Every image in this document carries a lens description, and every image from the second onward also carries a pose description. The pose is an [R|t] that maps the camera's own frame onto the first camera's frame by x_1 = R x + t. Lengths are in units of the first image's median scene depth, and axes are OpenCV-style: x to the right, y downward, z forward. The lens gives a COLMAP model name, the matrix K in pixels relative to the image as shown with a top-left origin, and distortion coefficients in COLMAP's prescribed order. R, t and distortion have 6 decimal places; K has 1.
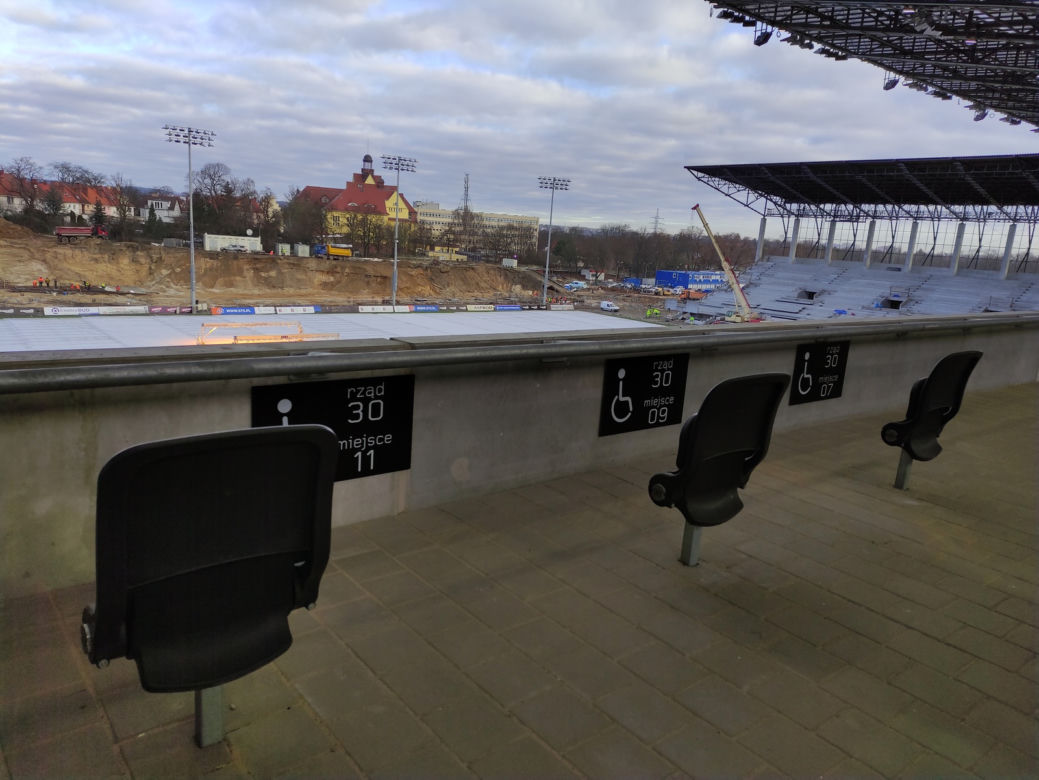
lens RADIAL K [[758.8, 0, 522.5], [0, 758.8, 391.2], [0, 0, 1]] dist [0.060721, -0.042309]
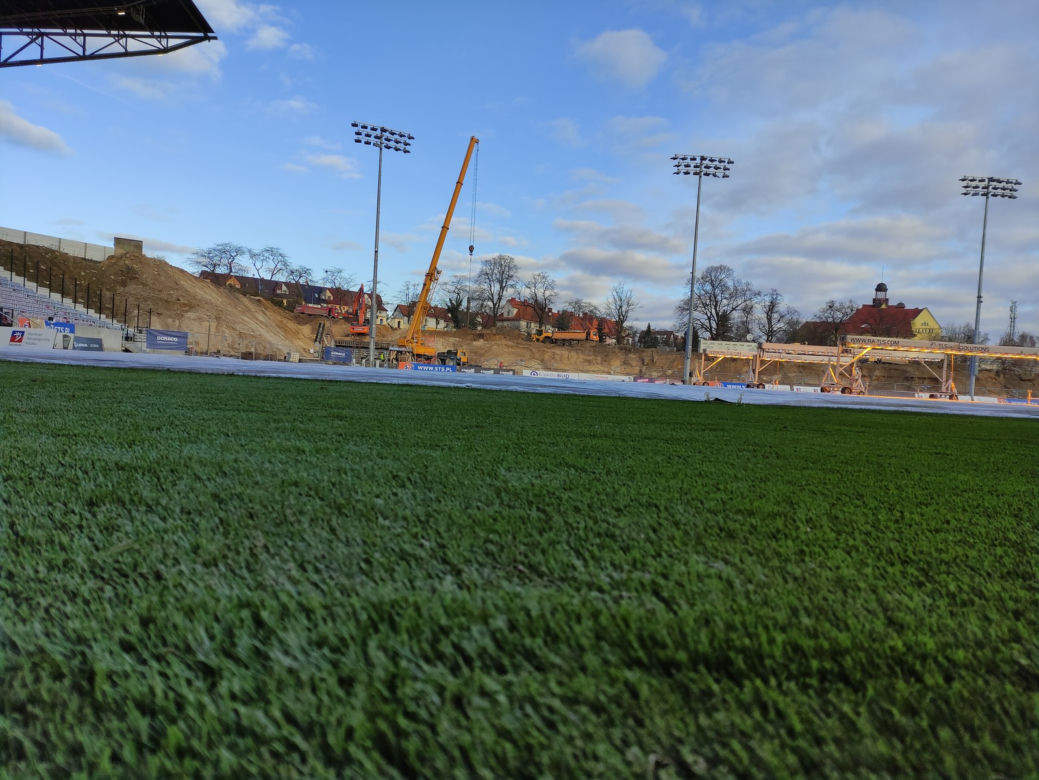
lens RADIAL K [[758.8, 0, 523.4], [0, 758.8, 390.3], [0, 0, 1]] dist [0.060721, -0.042309]
pose [[0.824942, -0.010258, -0.565124, -0.099091], [-0.118549, 0.974456, -0.190740, 0.047752], [0.552645, 0.224344, 0.802654, 0.223349]]
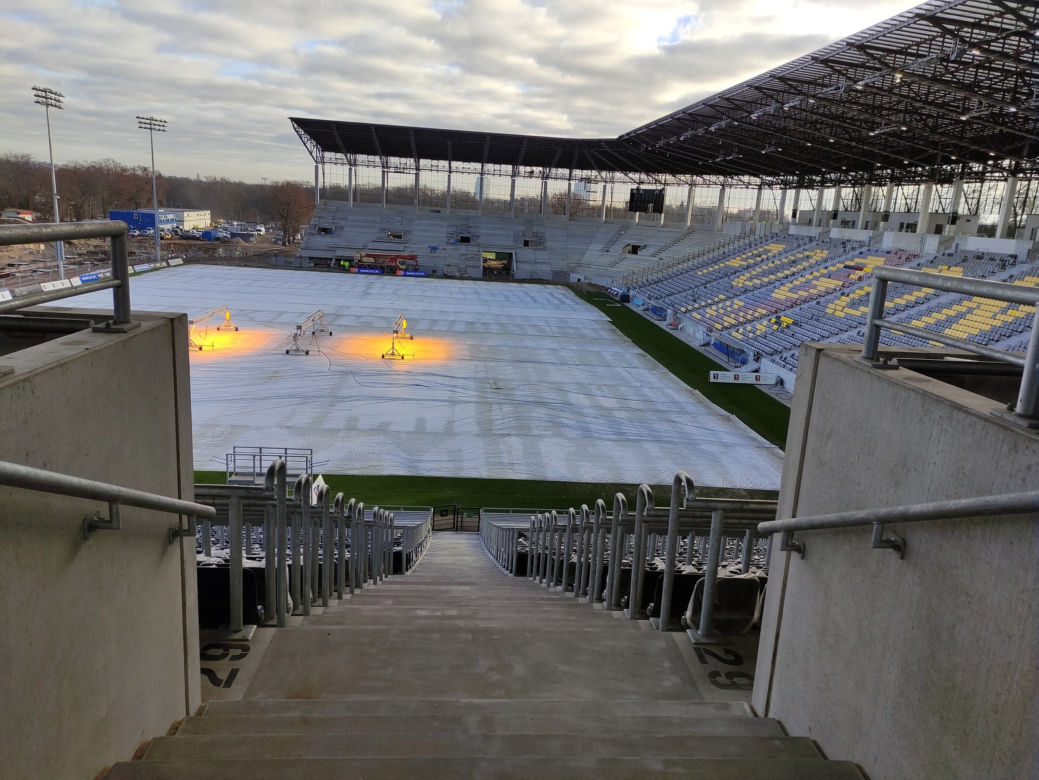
lens RADIAL K [[758.8, 0, 525.3], [0, 758.8, 399.3], [0, 0, 1]] dist [0.060721, -0.042309]
pose [[0.578104, -0.229930, 0.782897, -0.485397], [0.145023, 0.973154, 0.178719, -0.055744], [-0.802972, 0.010220, 0.595929, 0.111186]]
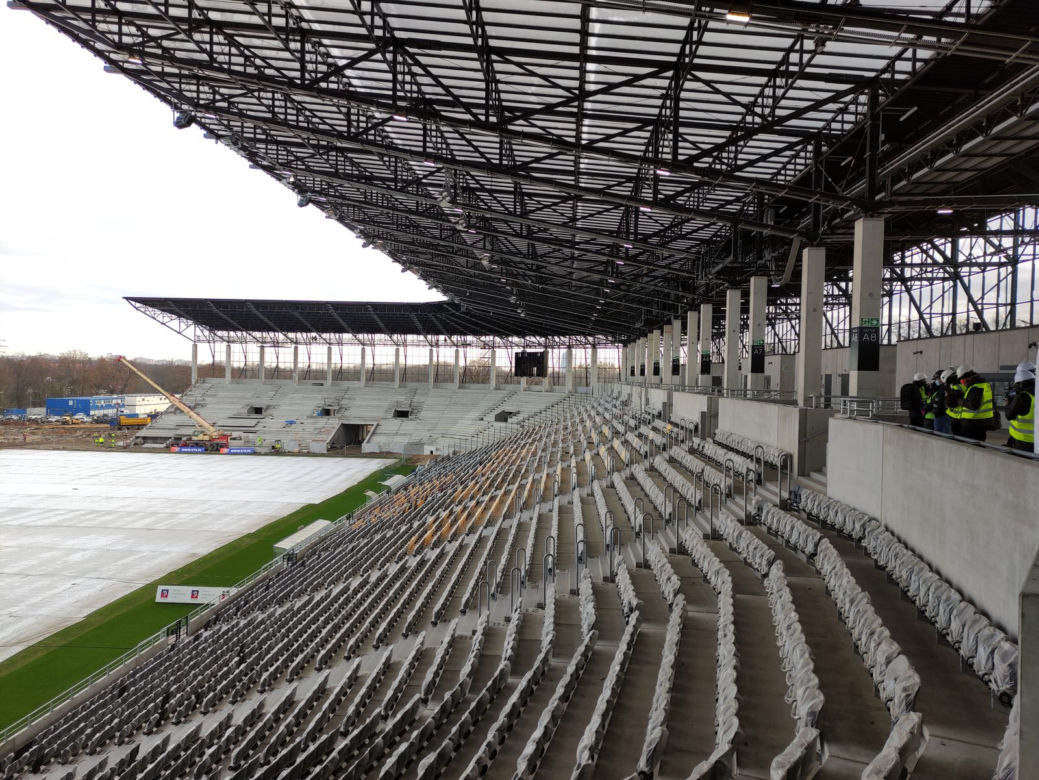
lens RADIAL K [[758.8, 0, 527.6], [0, 758.8, 395.1], [0, 0, 1]] dist [0.060721, -0.042309]
pose [[0.676400, -0.070049, 0.733196, -0.175929], [0.173194, 0.982681, -0.065892, -0.003453], [-0.715882, 0.171554, 0.676818, -0.058715]]
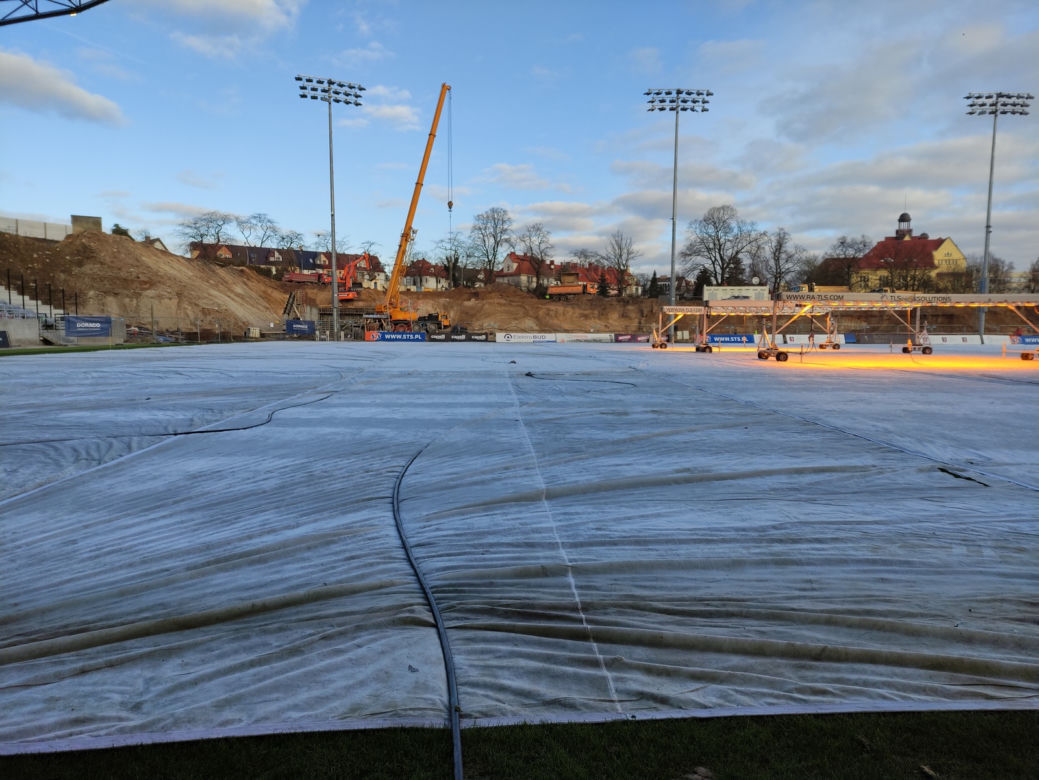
lens RADIAL K [[758.8, 0, 524.3], [0, 758.8, 395.7], [0, 0, 1]] dist [0.060721, -0.042309]
pose [[0.803341, -0.010628, -0.595425, -0.084061], [-0.074634, 0.990161, -0.118369, 0.031327], [0.590824, 0.139530, 0.794643, 0.264112]]
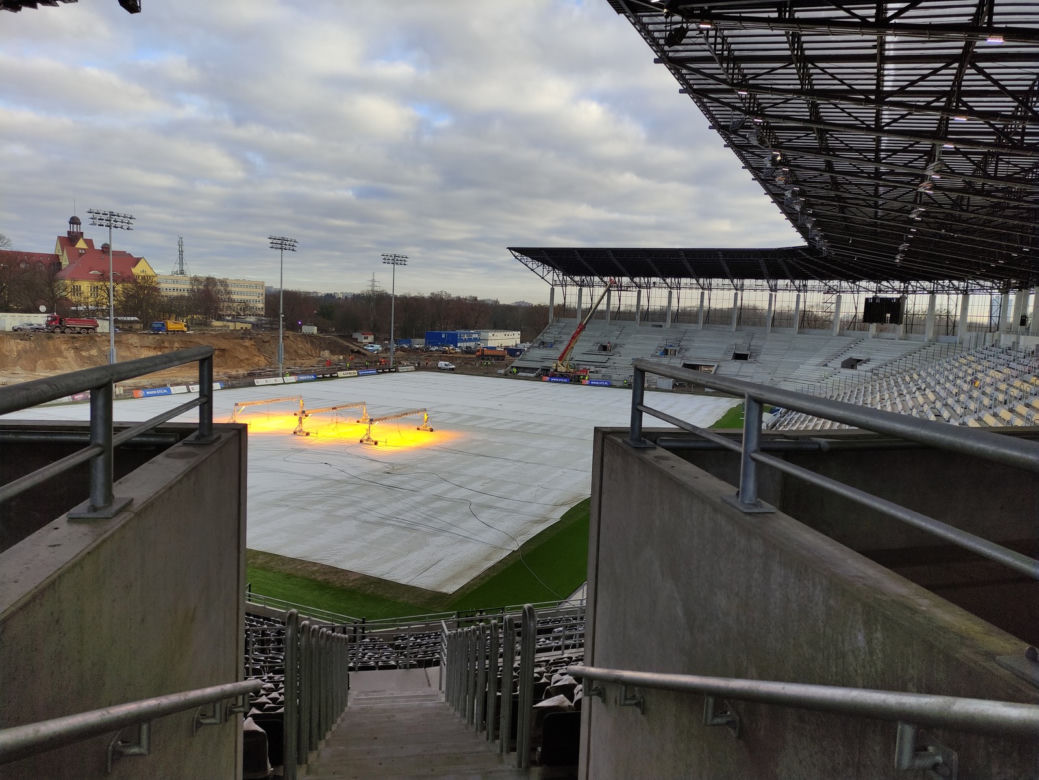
lens RADIAL K [[758.8, 0, 520.9], [0, 758.8, 395.8], [0, 0, 1]] dist [0.060721, -0.042309]
pose [[0.900183, -0.075417, 0.428932, -0.283957], [0.103977, 0.993628, -0.043508, -0.006590], [-0.422917, 0.083764, 0.902288, -0.067315]]
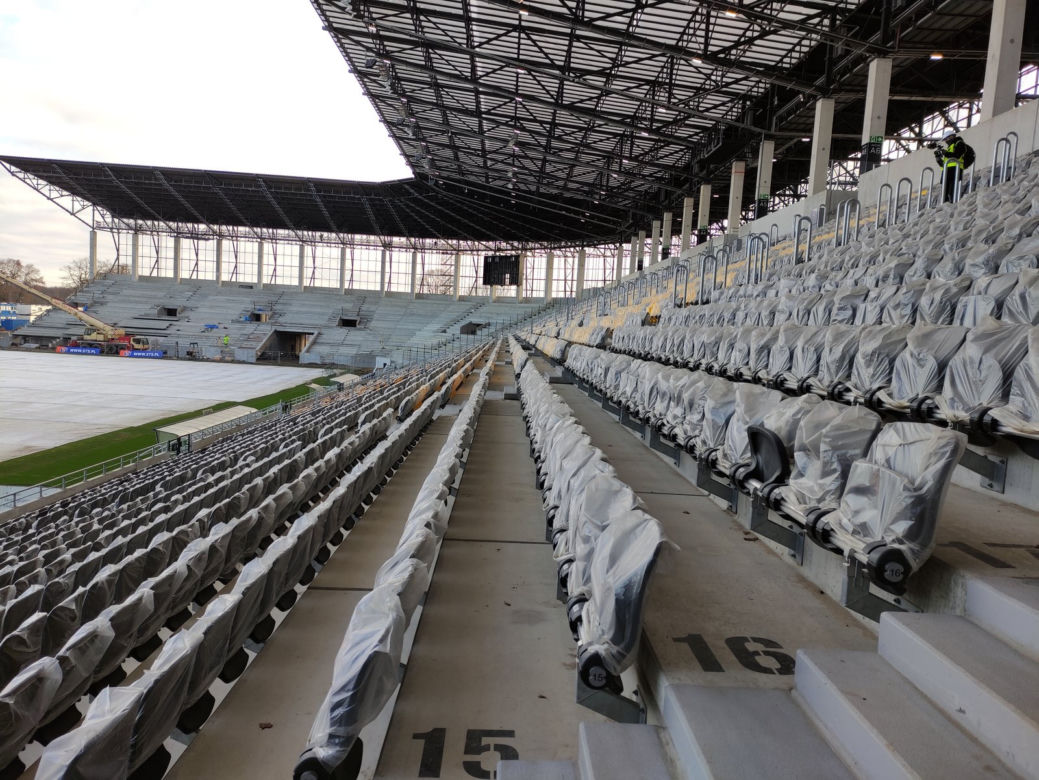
lens RADIAL K [[758.8, 0, 520.3], [0, 758.8, 390.1], [0, 0, 1]] dist [0.060721, -0.042309]
pose [[0.623100, -0.093671, 0.776513, -0.093920], [0.143312, 0.989668, 0.004385, 0.025770], [-0.768900, 0.108552, 0.630086, 0.080304]]
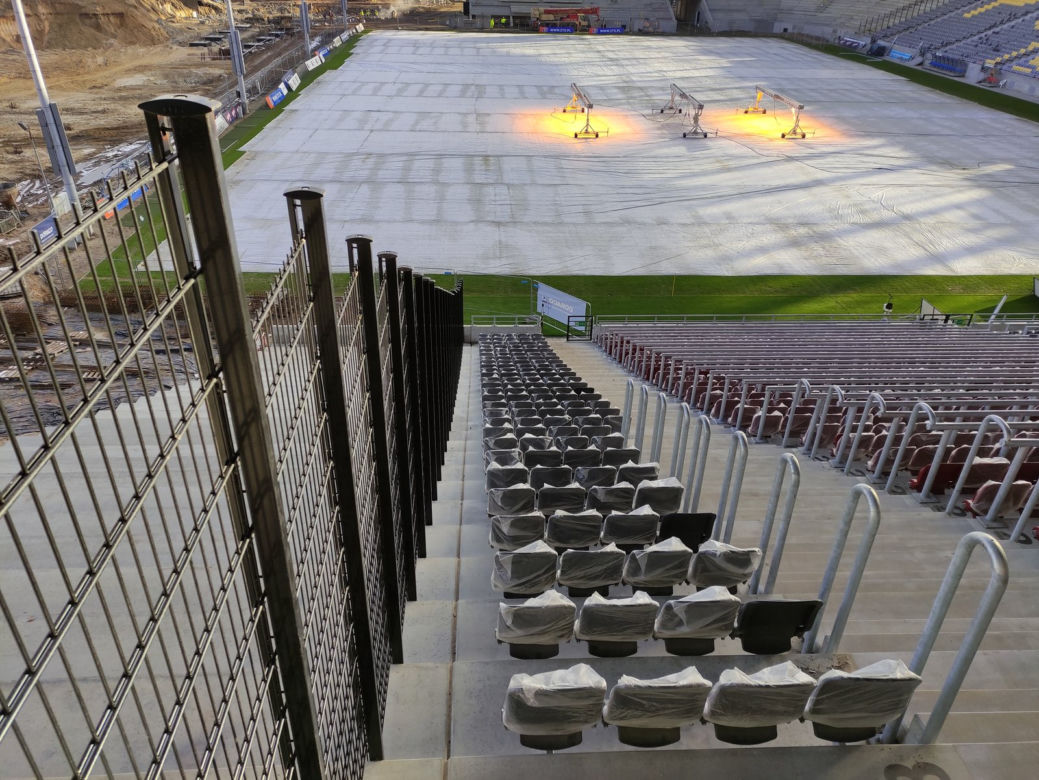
lens RADIAL K [[758.8, 0, 523.2], [0, 758.8, 395.5], [0, 0, 1]] dist [0.060721, -0.042309]
pose [[0.596448, -0.455167, 0.661115, -0.608740], [0.179530, 0.878449, 0.442828, -0.101328], [-0.782316, -0.145434, 0.605666, 0.293161]]
